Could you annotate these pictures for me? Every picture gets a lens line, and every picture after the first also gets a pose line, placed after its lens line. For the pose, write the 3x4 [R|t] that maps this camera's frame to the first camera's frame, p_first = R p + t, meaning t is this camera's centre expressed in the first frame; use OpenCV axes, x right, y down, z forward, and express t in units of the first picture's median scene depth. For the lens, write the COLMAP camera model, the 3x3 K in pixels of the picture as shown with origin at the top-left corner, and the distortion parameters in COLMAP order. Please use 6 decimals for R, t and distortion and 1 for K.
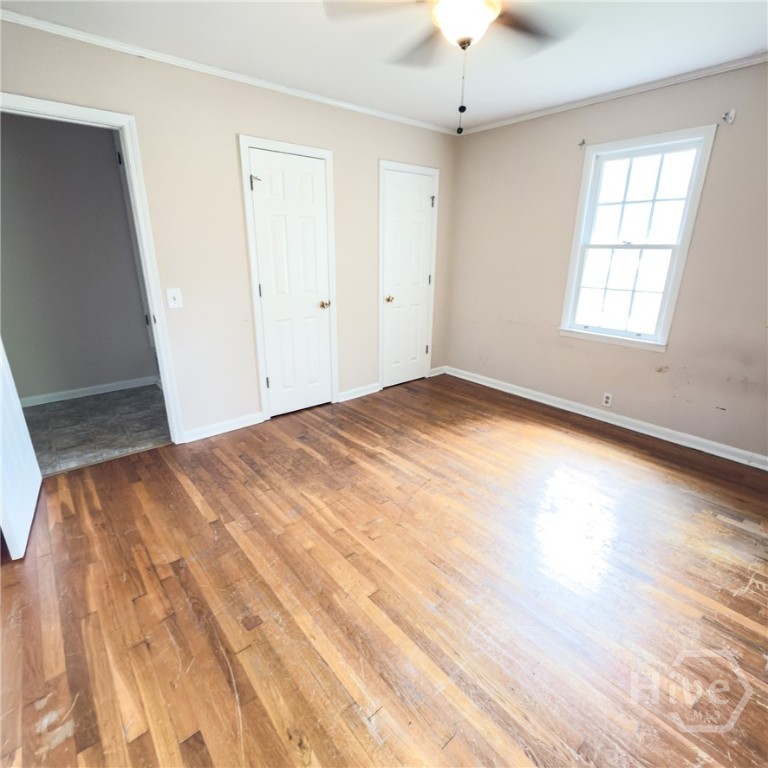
lens RADIAL K [[412.5, 0, 384.0], [0, 412.5, 384.0], [0, 0, 1]] dist [-0.002900, -0.000418]
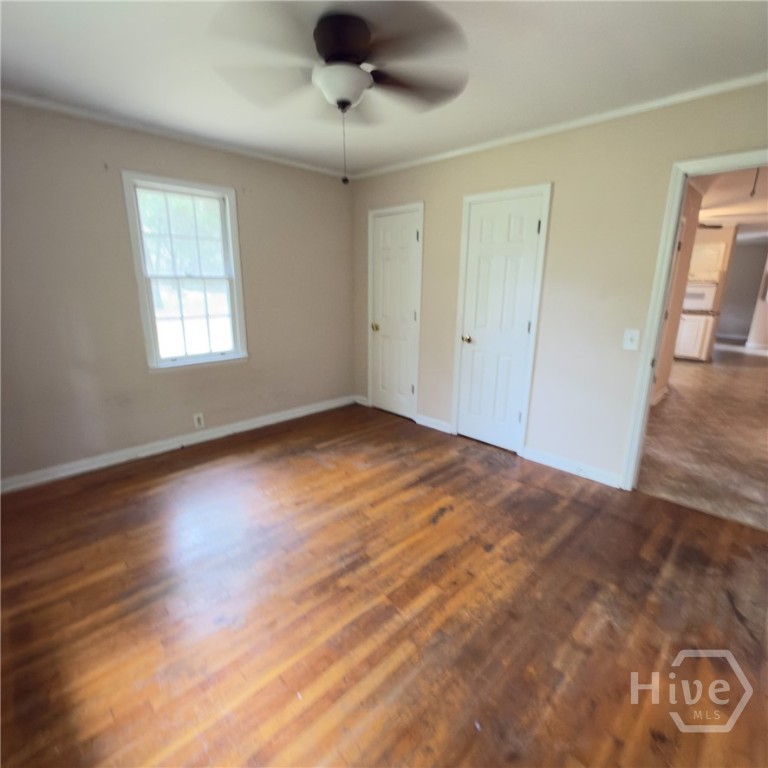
lens RADIAL K [[409.7, 0, 384.5], [0, 409.7, 390.2], [0, 0, 1]] dist [0.002759, -0.000383]
pose [[-0.072336, -0.269229, 0.960356, -0.594766], [0.299821, 0.912473, 0.278388, -0.228865], [-0.951249, 0.308072, 0.014716, 0.638451]]
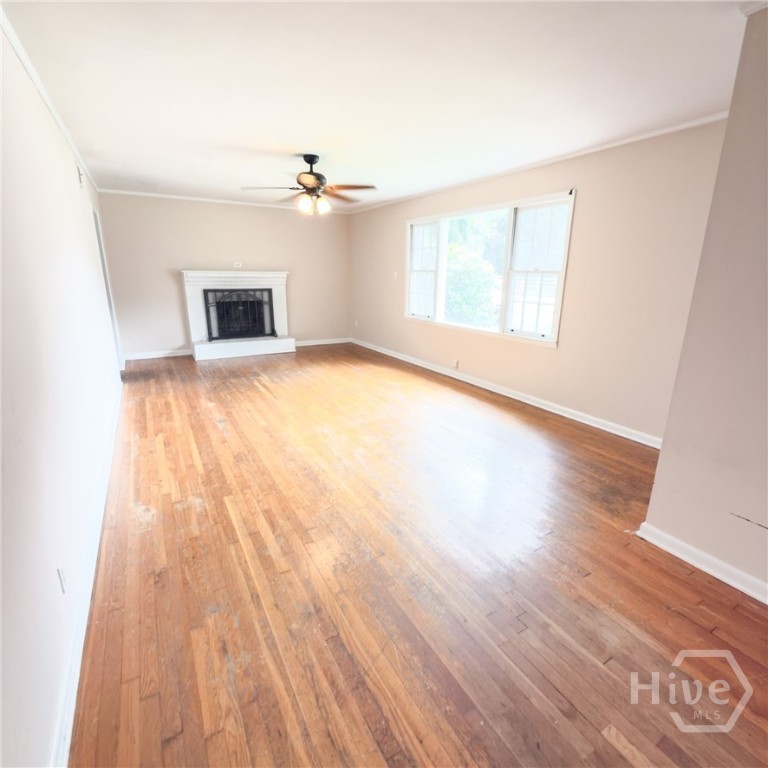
lens RADIAL K [[412.5, 0, 384.0], [0, 412.5, 384.0], [0, 0, 1]] dist [-0.002900, -0.000418]
pose [[0.981098, 0.051431, -0.186550, 0.403439], [-0.062736, 0.996502, -0.055207, 0.160087], [0.183058, 0.065867, 0.980893, -0.457824]]
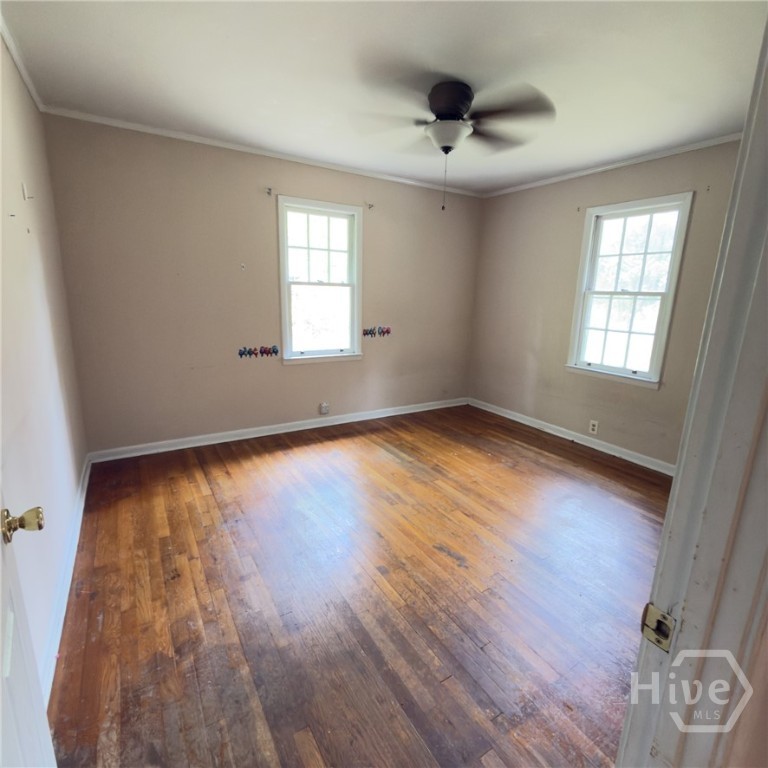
lens RADIAL K [[412.5, 0, 384.0], [0, 412.5, 384.0], [0, 0, 1]] dist [-0.002900, -0.000418]
pose [[0.985889, 0.051782, -0.159191, 0.154378], [-0.067452, 0.993221, -0.094665, 0.064015], [0.153210, 0.104067, 0.982699, -0.181830]]
